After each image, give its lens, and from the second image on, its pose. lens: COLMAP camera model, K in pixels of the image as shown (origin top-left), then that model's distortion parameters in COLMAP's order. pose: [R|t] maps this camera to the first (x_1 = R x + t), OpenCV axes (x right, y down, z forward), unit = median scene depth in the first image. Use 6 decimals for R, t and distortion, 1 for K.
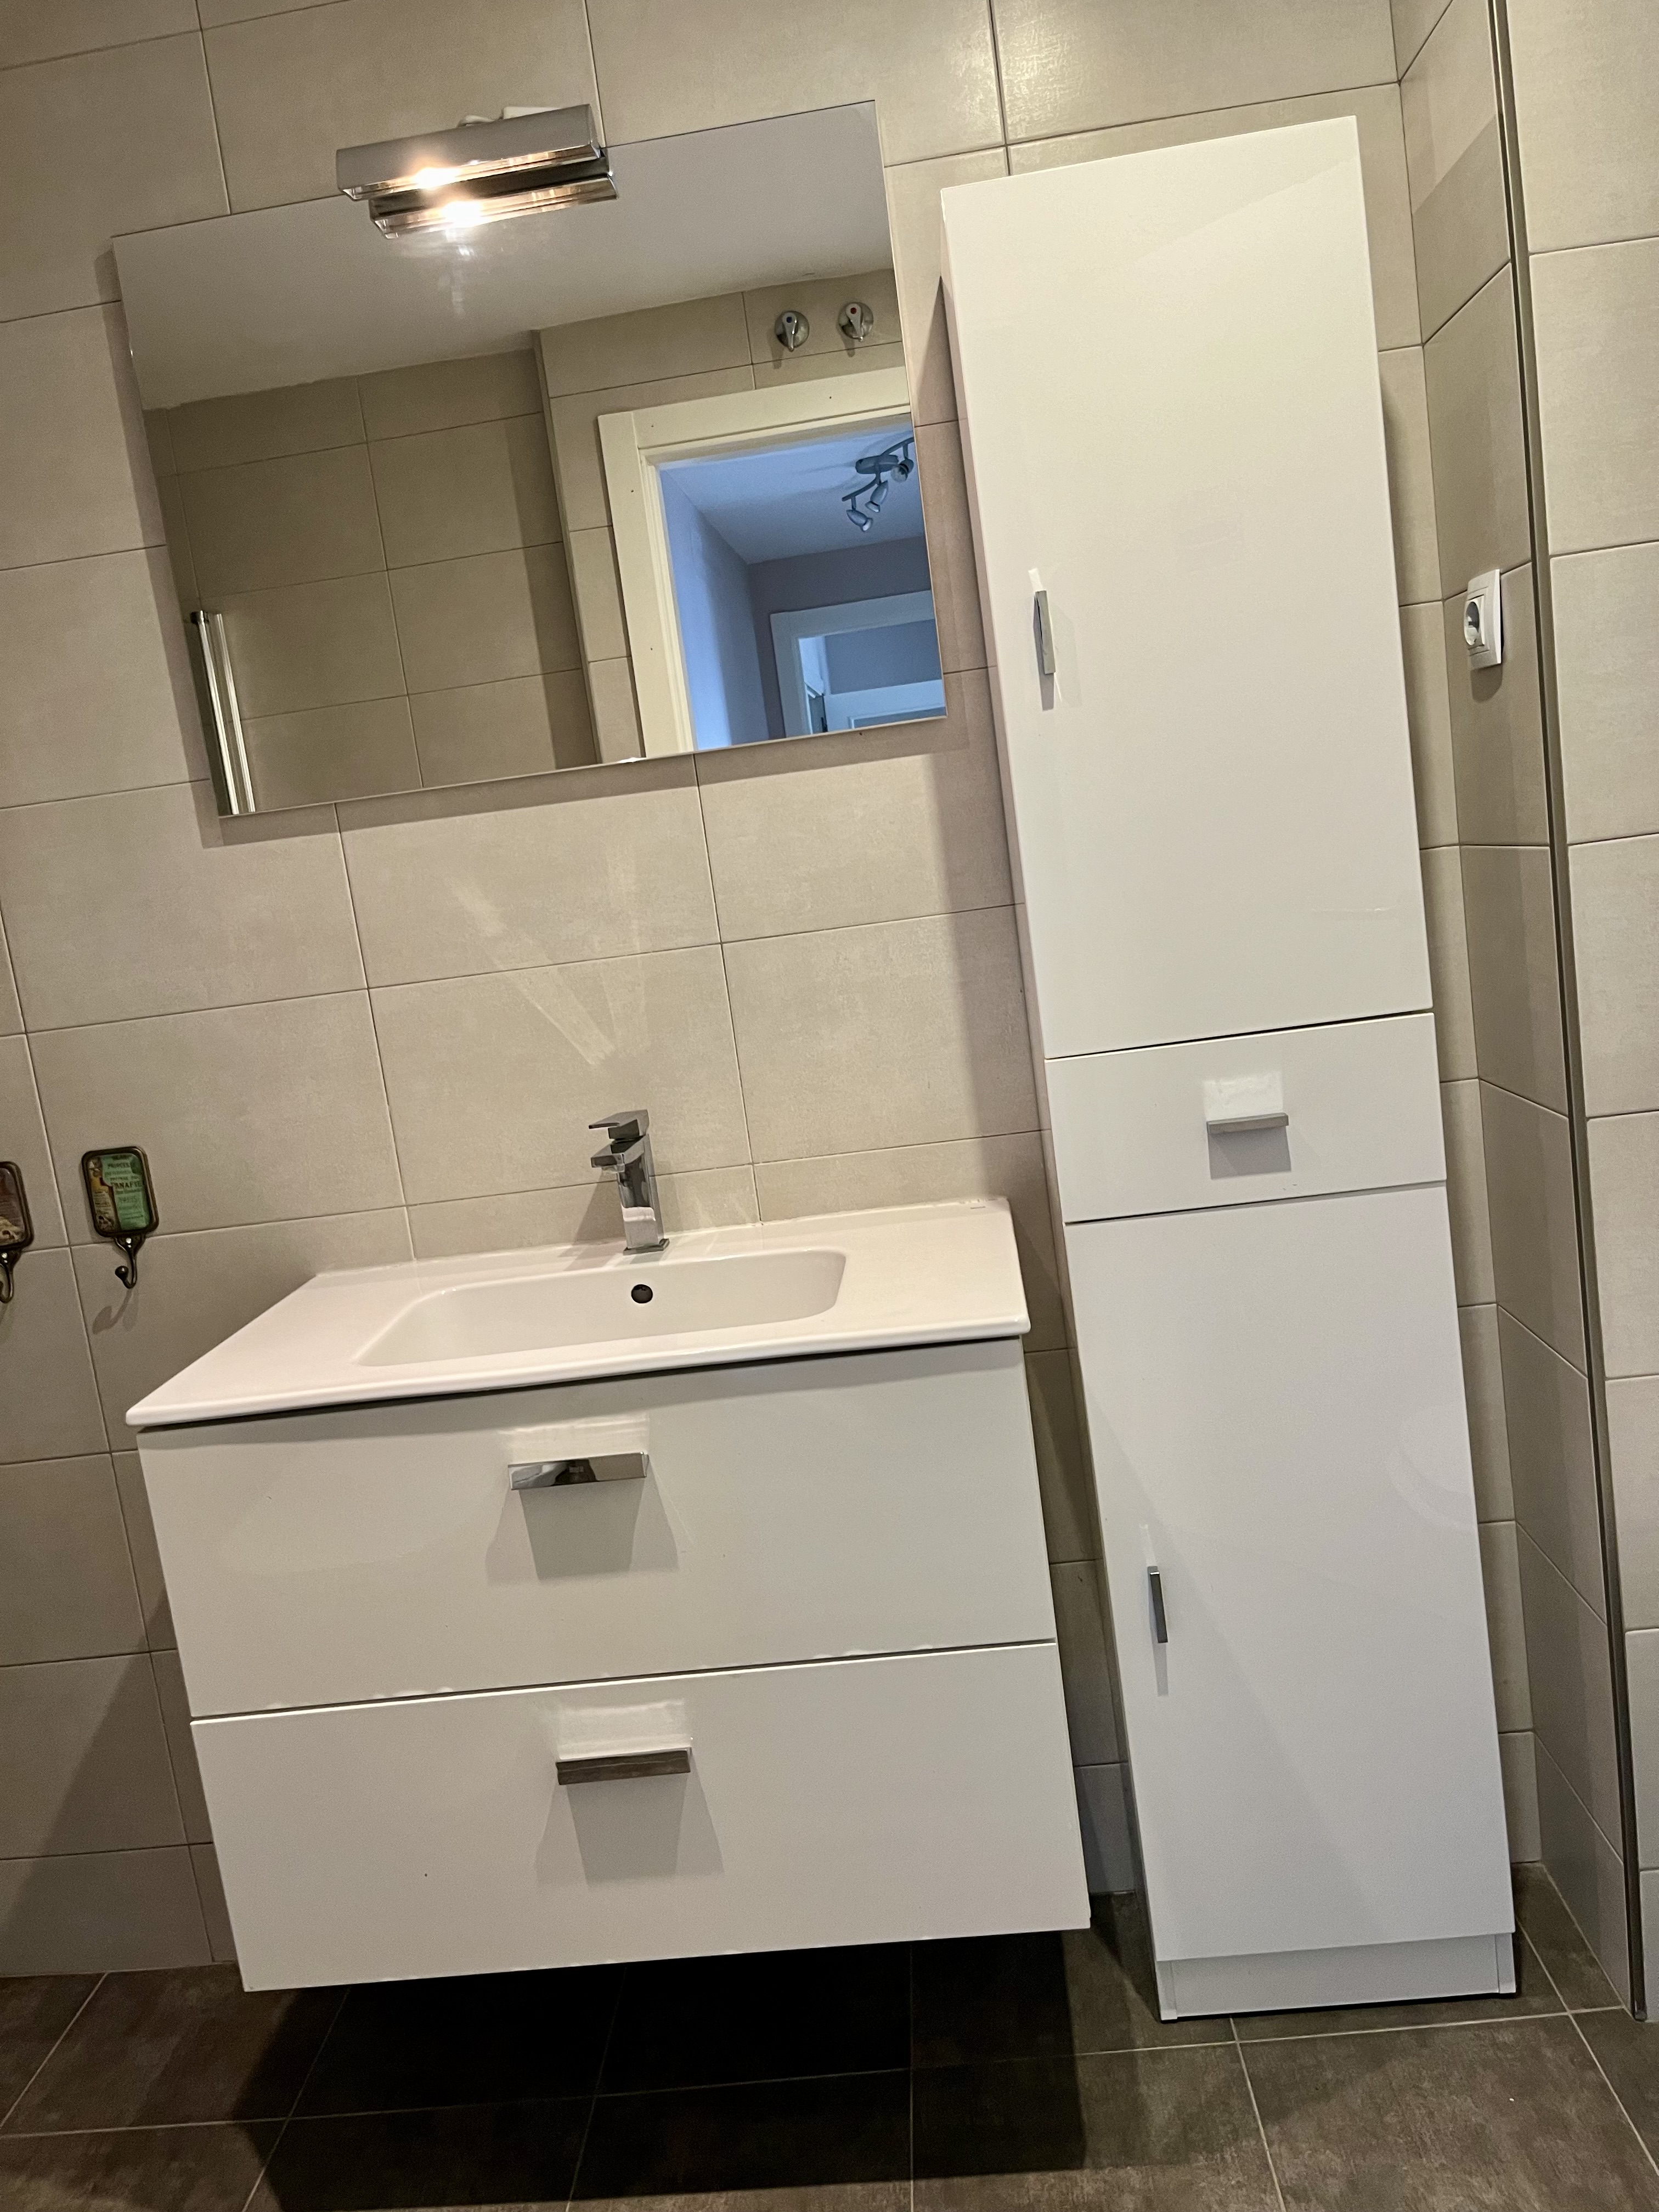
lens RADIAL K [[1665.0, 0, 832.6], [0, 1665.0, 1107.4], [0, 0, 1]] dist [0.057836, -0.088663]
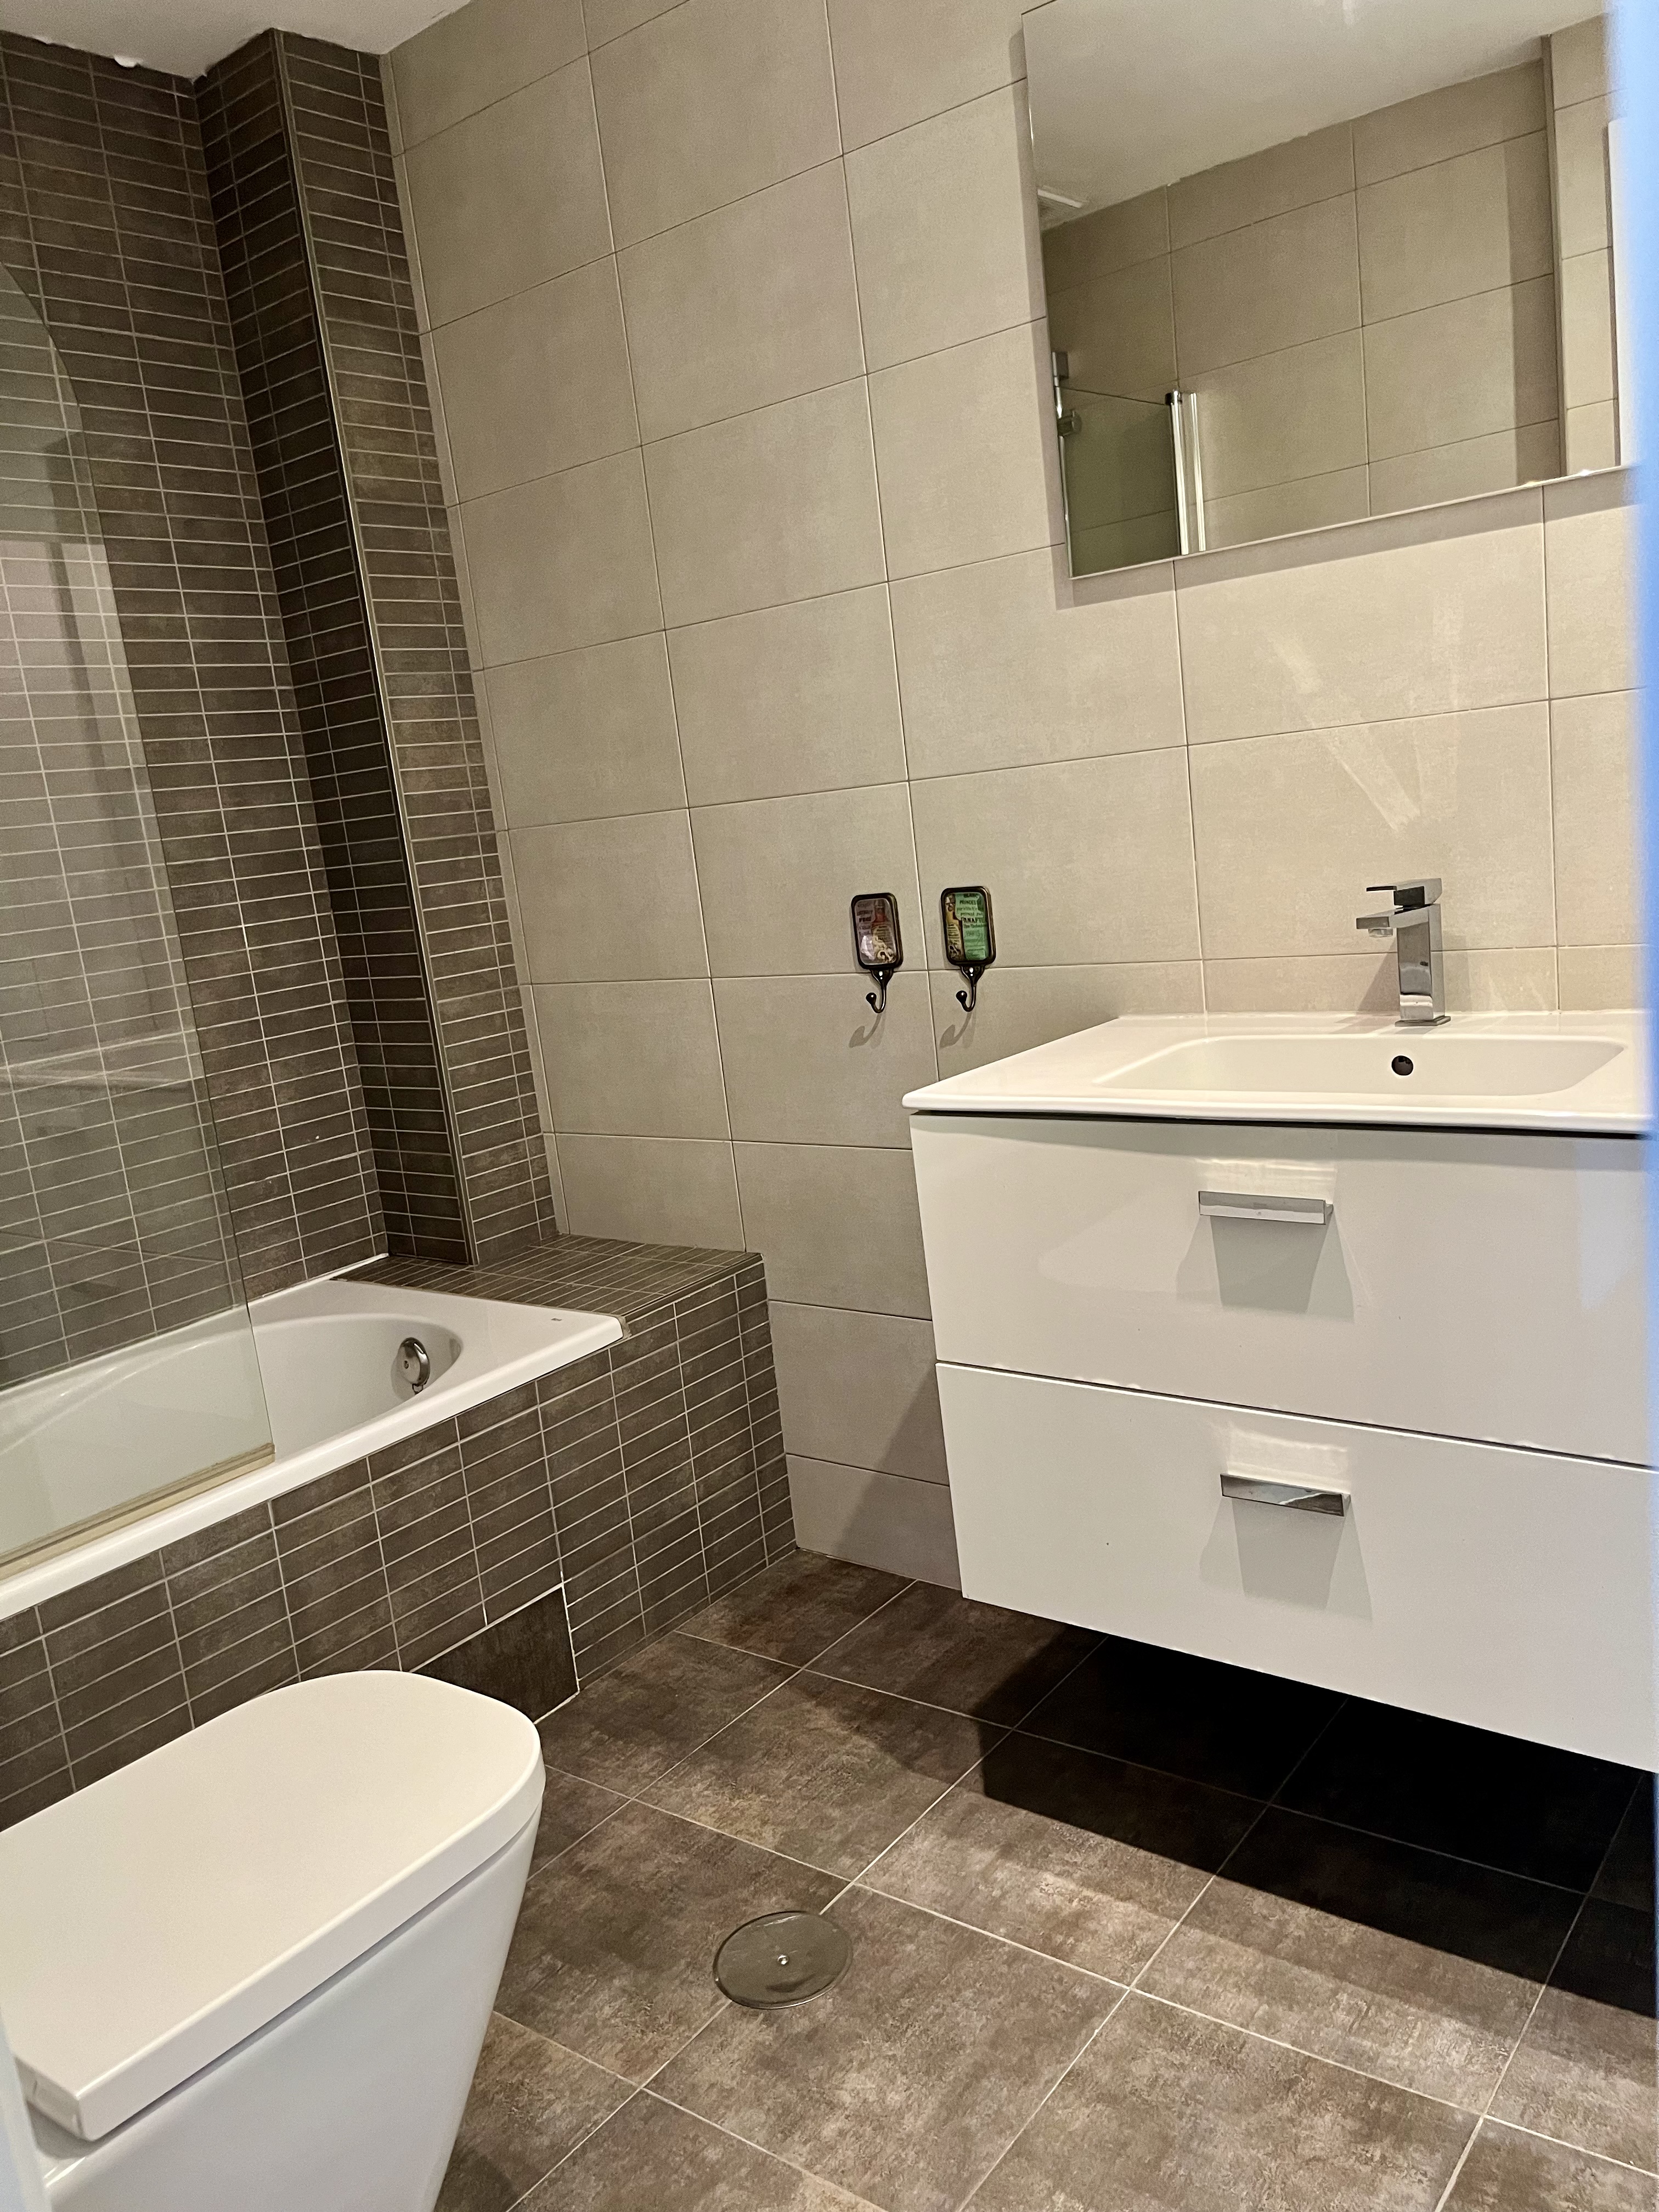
lens RADIAL K [[1665.0, 0, 836.6], [0, 1665.0, 1127.1], [0, 0, 1]] dist [0.057836, -0.088663]
pose [[0.831313, 0.143319, -0.537008, 0.135288], [-0.076272, 0.986458, 0.145198, 0.028727], [0.550546, -0.079746, 0.830987, -0.002374]]
